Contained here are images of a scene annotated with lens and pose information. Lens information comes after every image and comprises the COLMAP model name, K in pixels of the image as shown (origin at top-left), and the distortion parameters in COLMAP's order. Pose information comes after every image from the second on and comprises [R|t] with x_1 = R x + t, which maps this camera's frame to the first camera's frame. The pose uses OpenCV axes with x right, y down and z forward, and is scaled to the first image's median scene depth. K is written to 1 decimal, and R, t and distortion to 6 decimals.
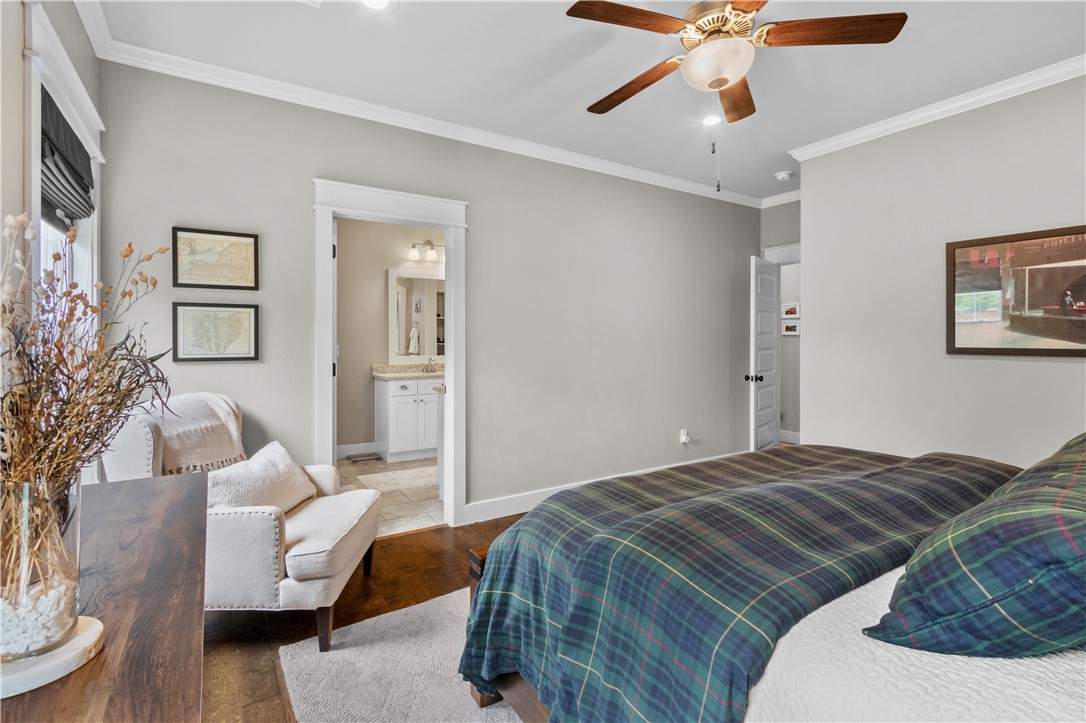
lens RADIAL K [[502.1, 0, 535.3], [0, 502.1, 342.6], [0, 0, 1]] dist [0.009623, -0.002091]
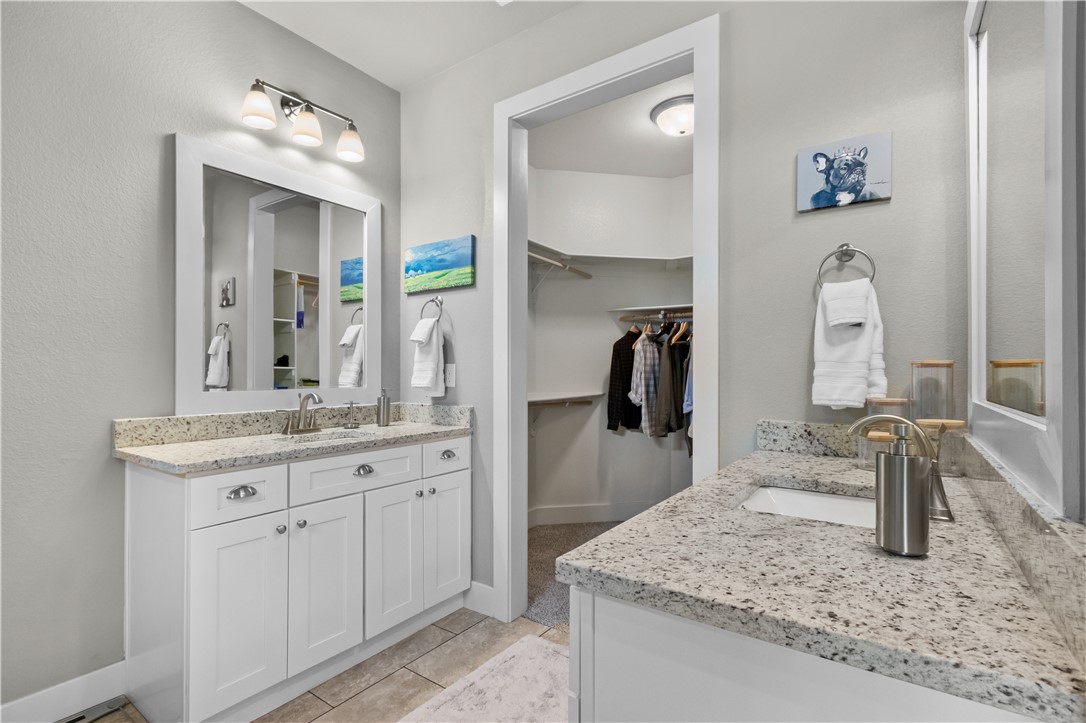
lens RADIAL K [[502.1, 0, 534.1], [0, 502.1, 368.8], [0, 0, 1]] dist [0.009623, -0.002091]
pose [[0.930783, -0.000941, 0.365571, -0.195517], [0.005176, 0.999930, -0.010605, 0.016978], [-0.365535, 0.011763, 0.930723, 0.608389]]
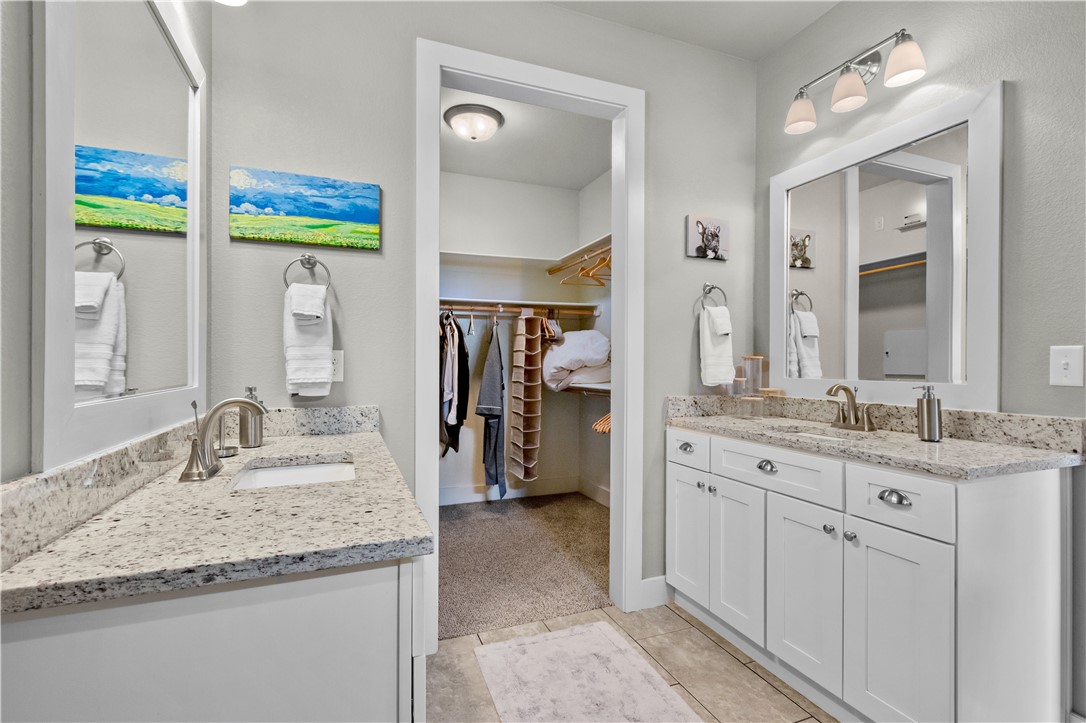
lens RADIAL K [[502.1, 0, 537.8], [0, 502.1, 361.3], [0, 0, 1]] dist [0.009623, -0.002091]
pose [[0.206343, -0.000896, 0.978479, -0.420954], [0.001880, 0.999998, 0.000520, 0.014657], [-0.978478, 0.001732, 0.206345, 0.886513]]
